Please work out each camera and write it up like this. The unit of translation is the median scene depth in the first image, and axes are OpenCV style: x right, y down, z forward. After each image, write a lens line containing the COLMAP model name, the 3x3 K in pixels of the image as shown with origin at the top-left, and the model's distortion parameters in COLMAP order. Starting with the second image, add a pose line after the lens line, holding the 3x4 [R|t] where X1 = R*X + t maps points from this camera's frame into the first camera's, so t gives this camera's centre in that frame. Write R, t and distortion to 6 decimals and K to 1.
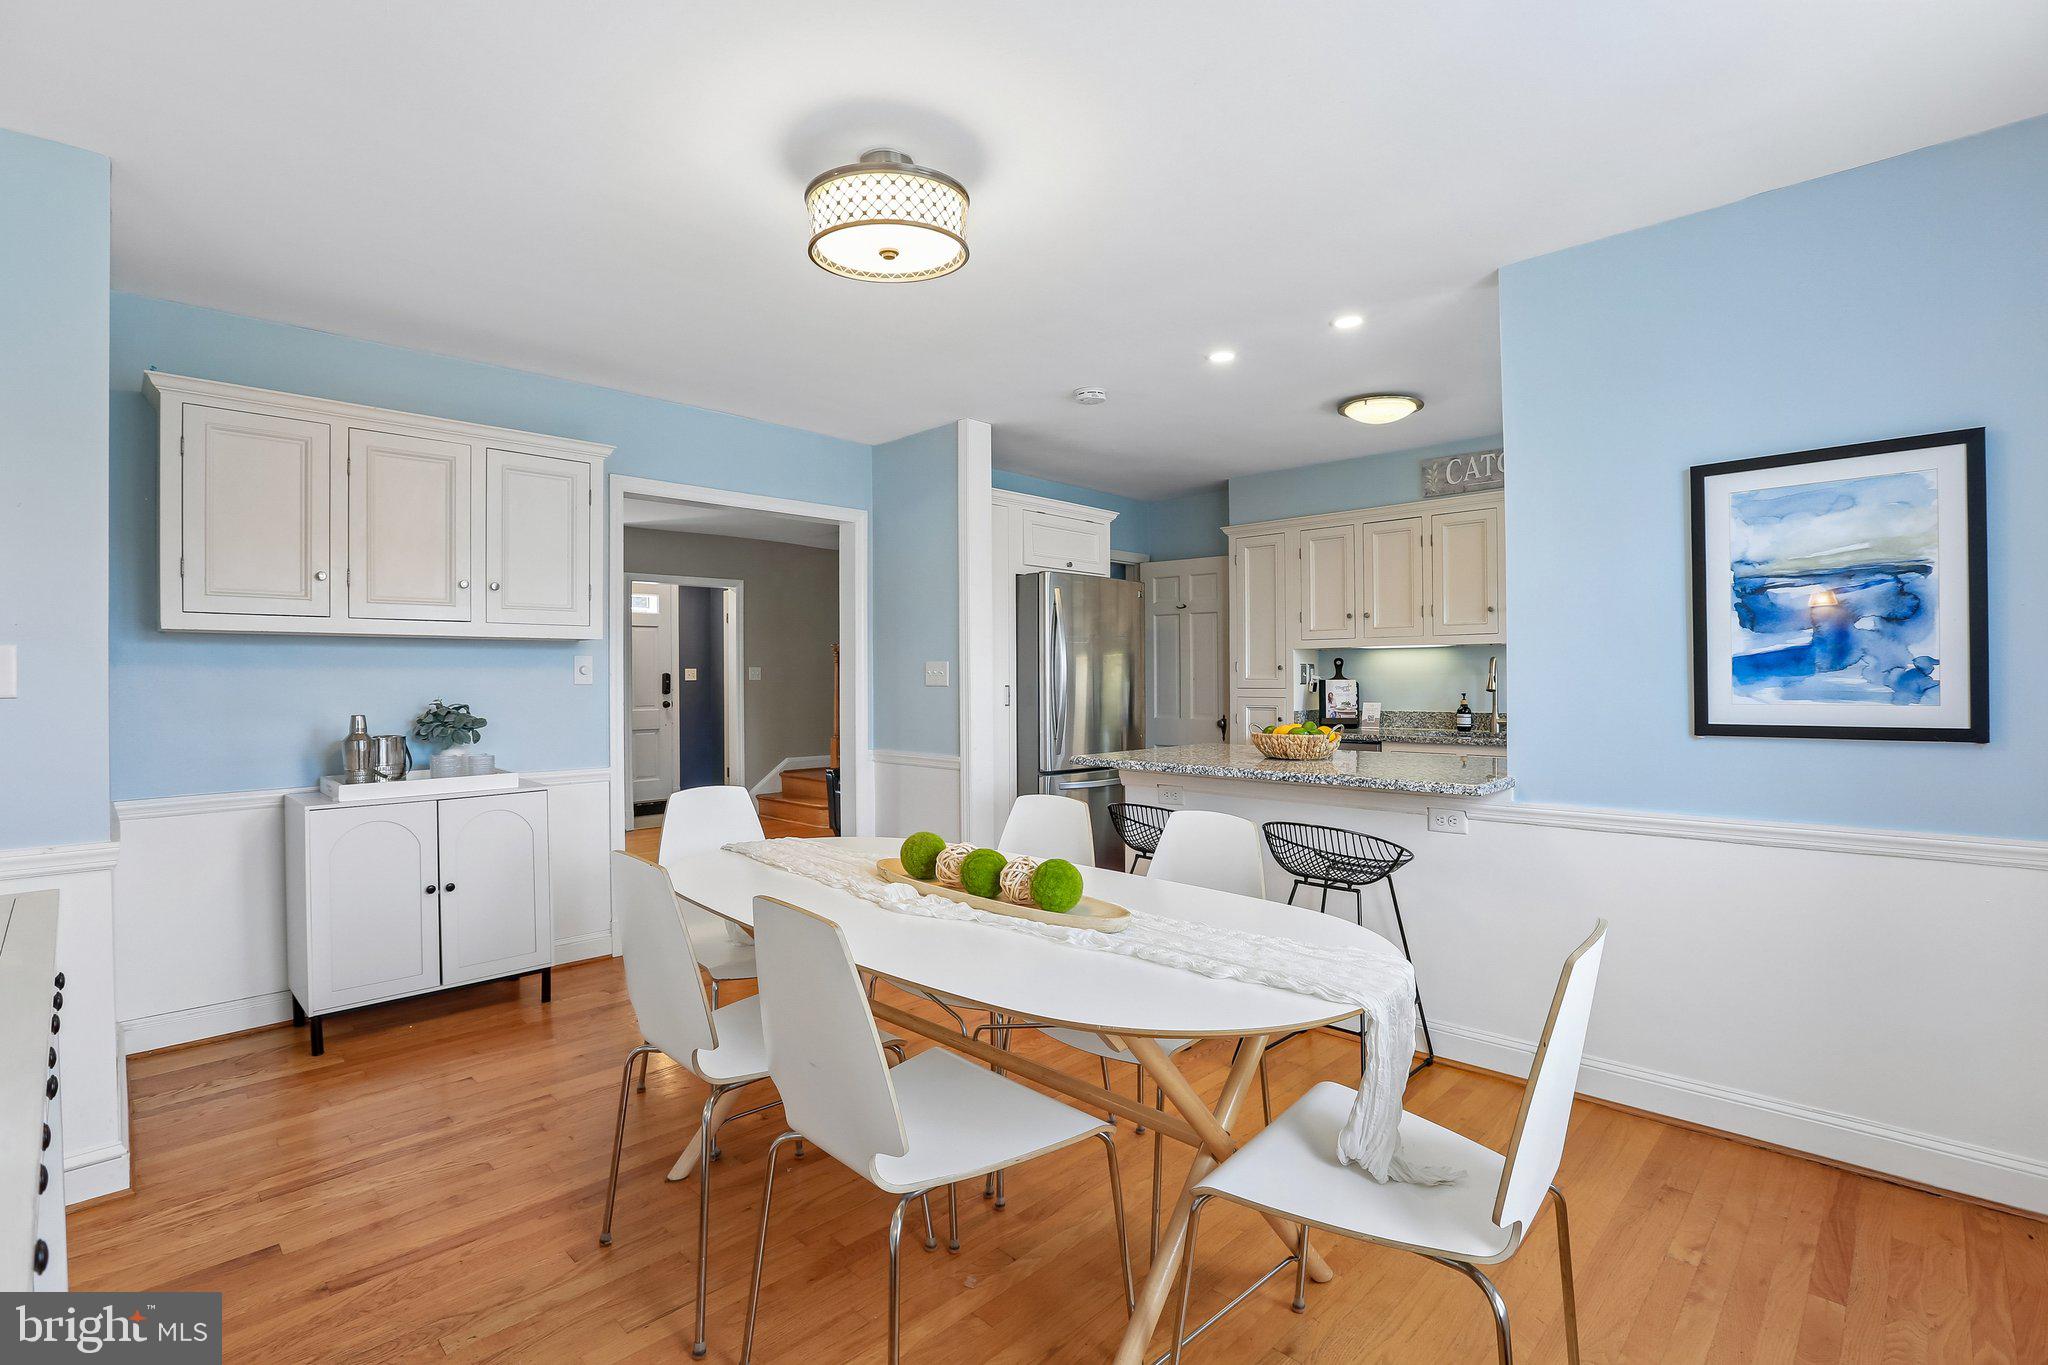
lens RADIAL K [[943.8, 0, 1024.2], [0, 943.8, 675.2], [0, 0, 1]] dist [-0.037226, 0.000878]
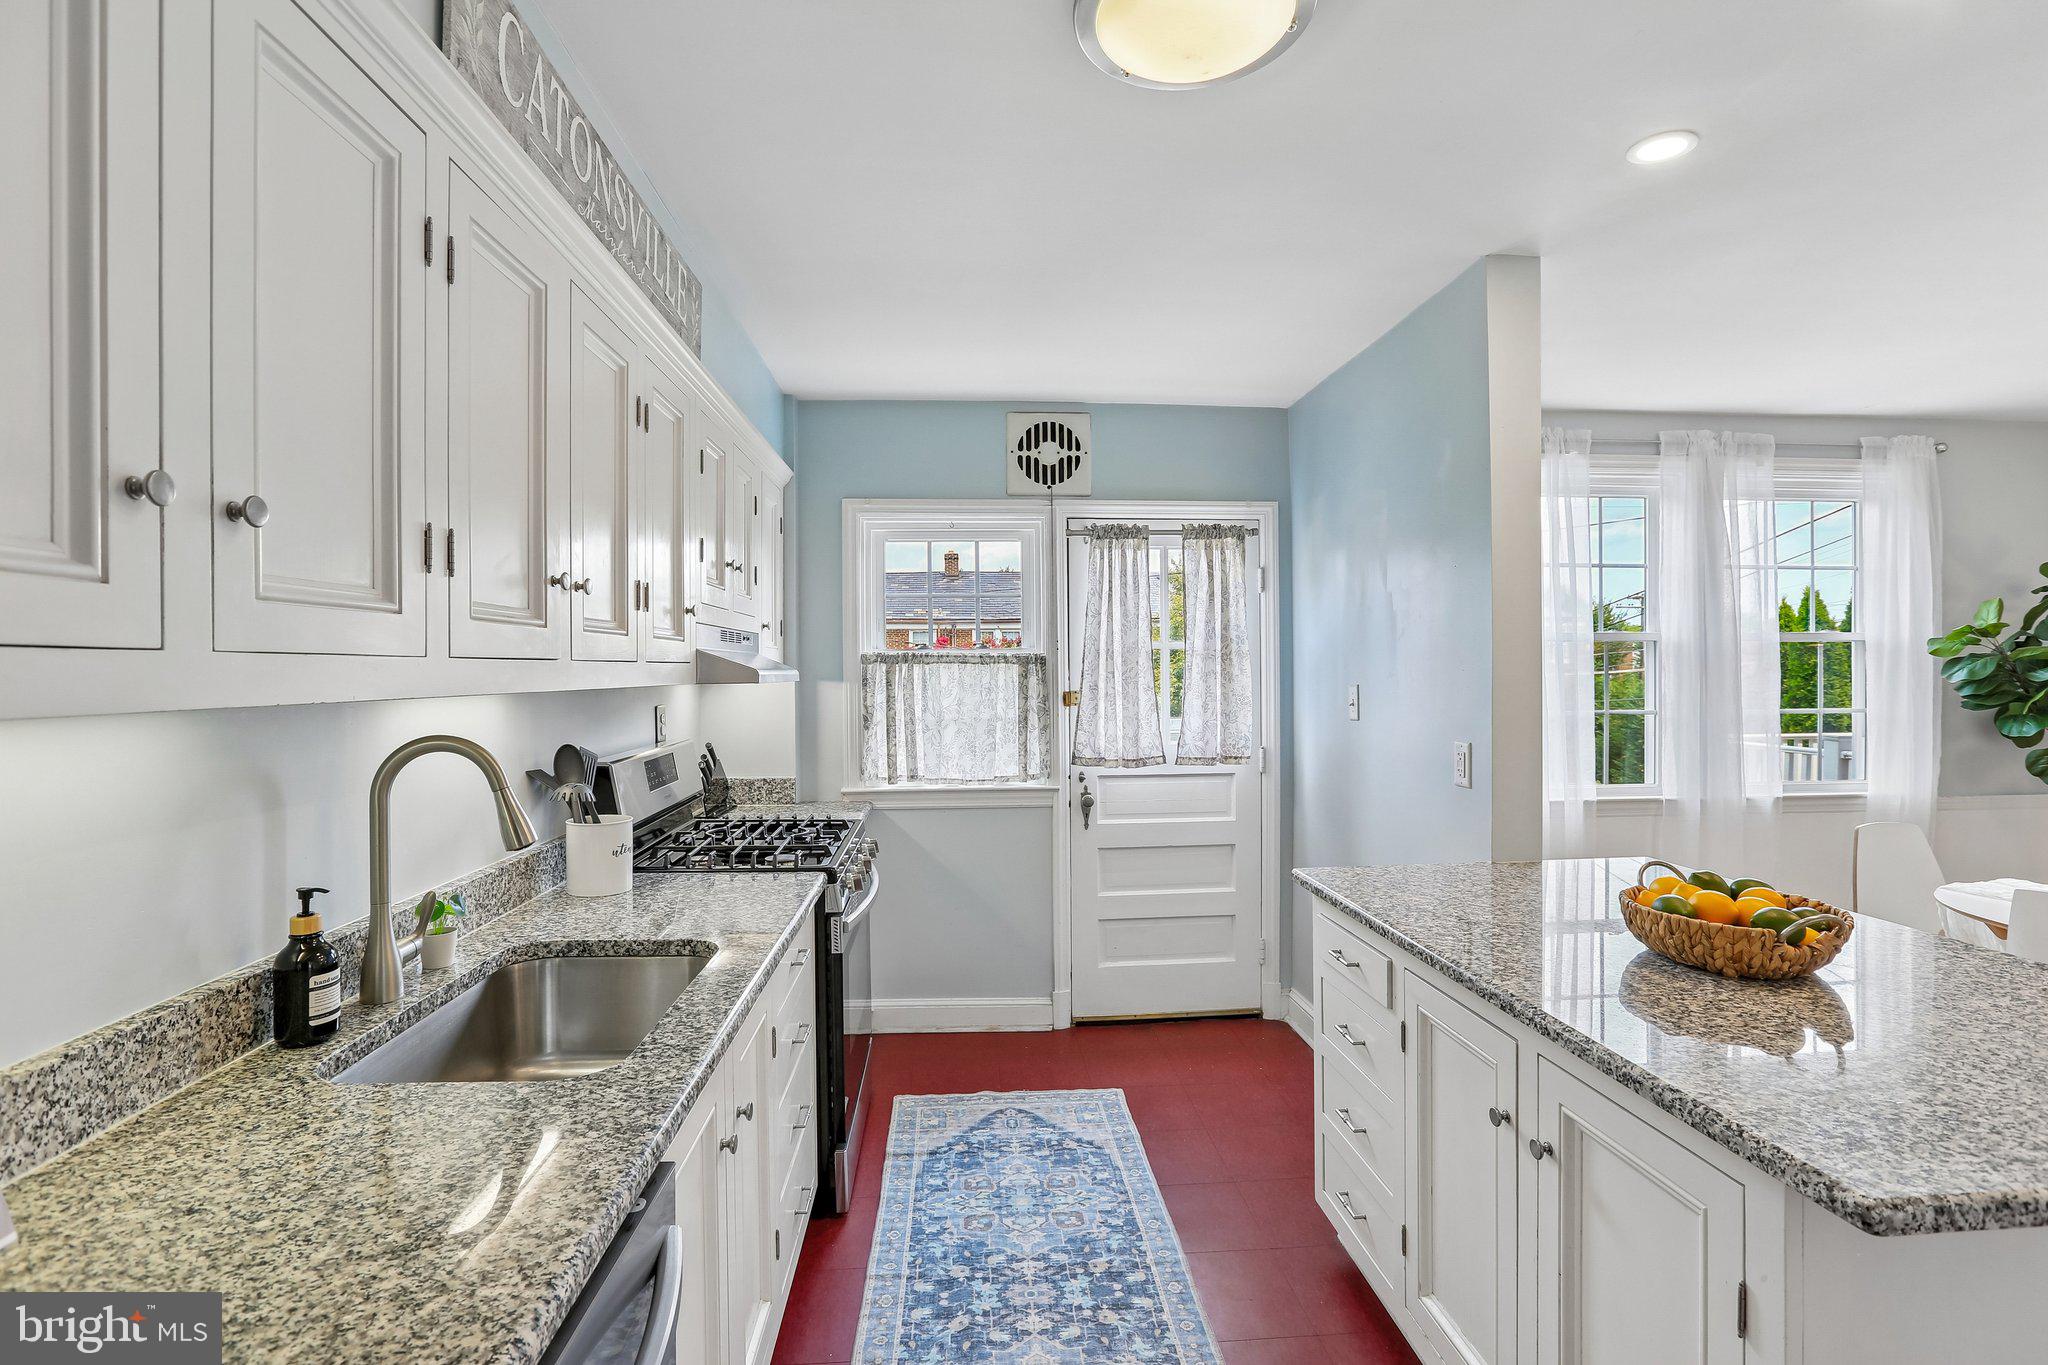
lens RADIAL K [[943.8, 0, 1013.5], [0, 943.8, 680.6], [0, 0, 1]] dist [-0.037226, 0.000878]
pose [[-0.724208, 0.006844, 0.689548, 0.162256], [0.012797, 0.999912, 0.003517, -0.032981], [-0.689463, 0.011371, -0.724232, 1.013884]]
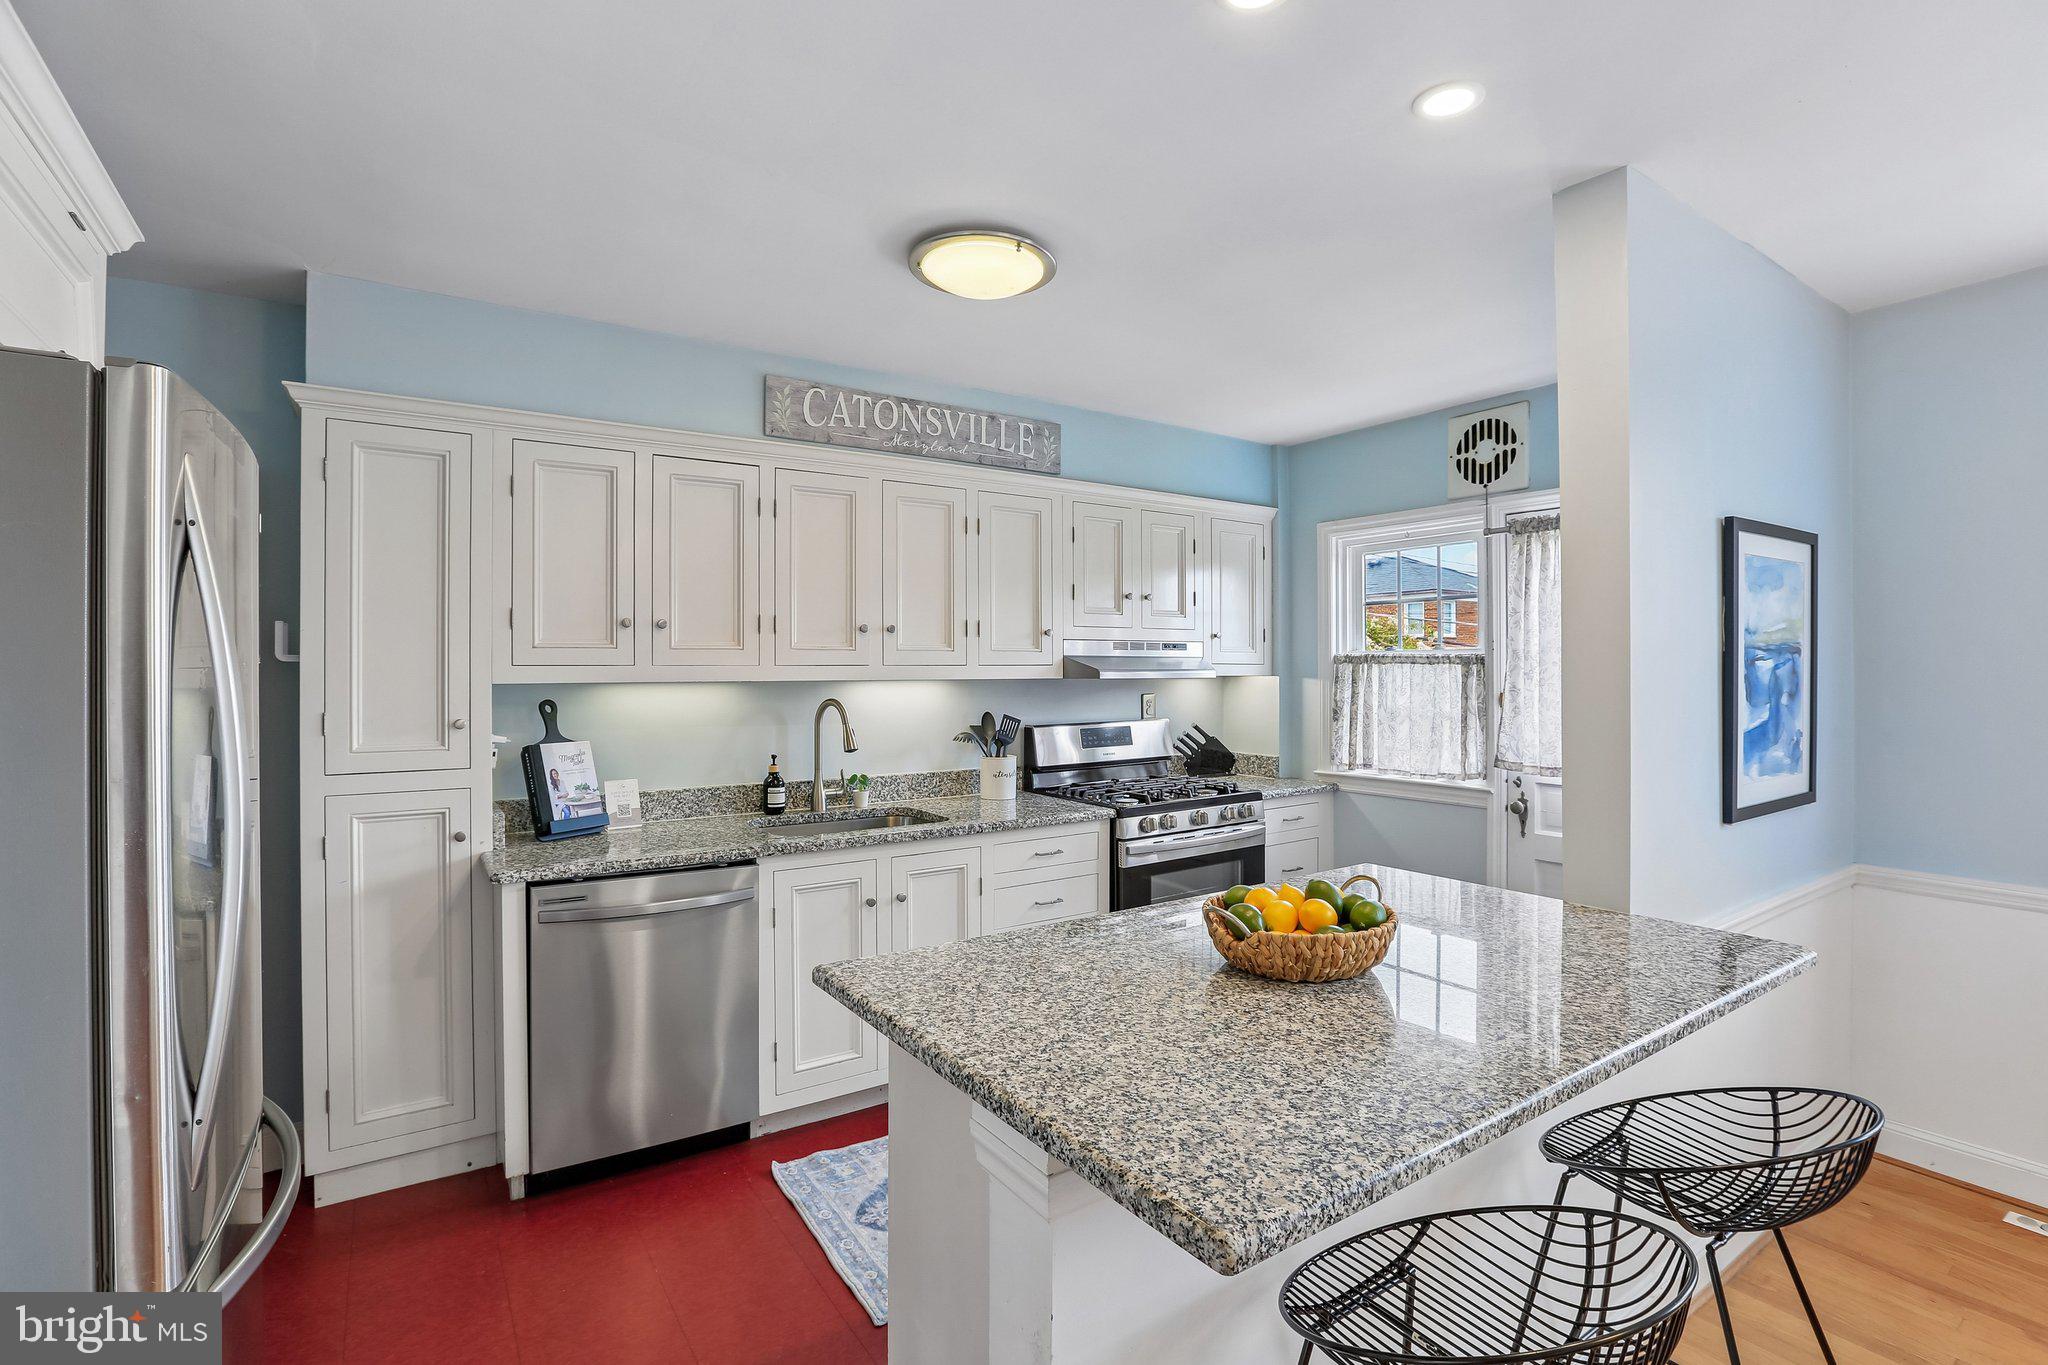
lens RADIAL K [[943.8, 0, 1027.6], [0, 943.8, 674.5], [0, 0, 1]] dist [-0.037226, 0.000878]
pose [[0.220142, 0.003178, 0.975463, -0.117589], [-0.000220, 0.999995, -0.003208, -0.032727], [-0.975468, 0.000492, 0.220142, 0.666907]]
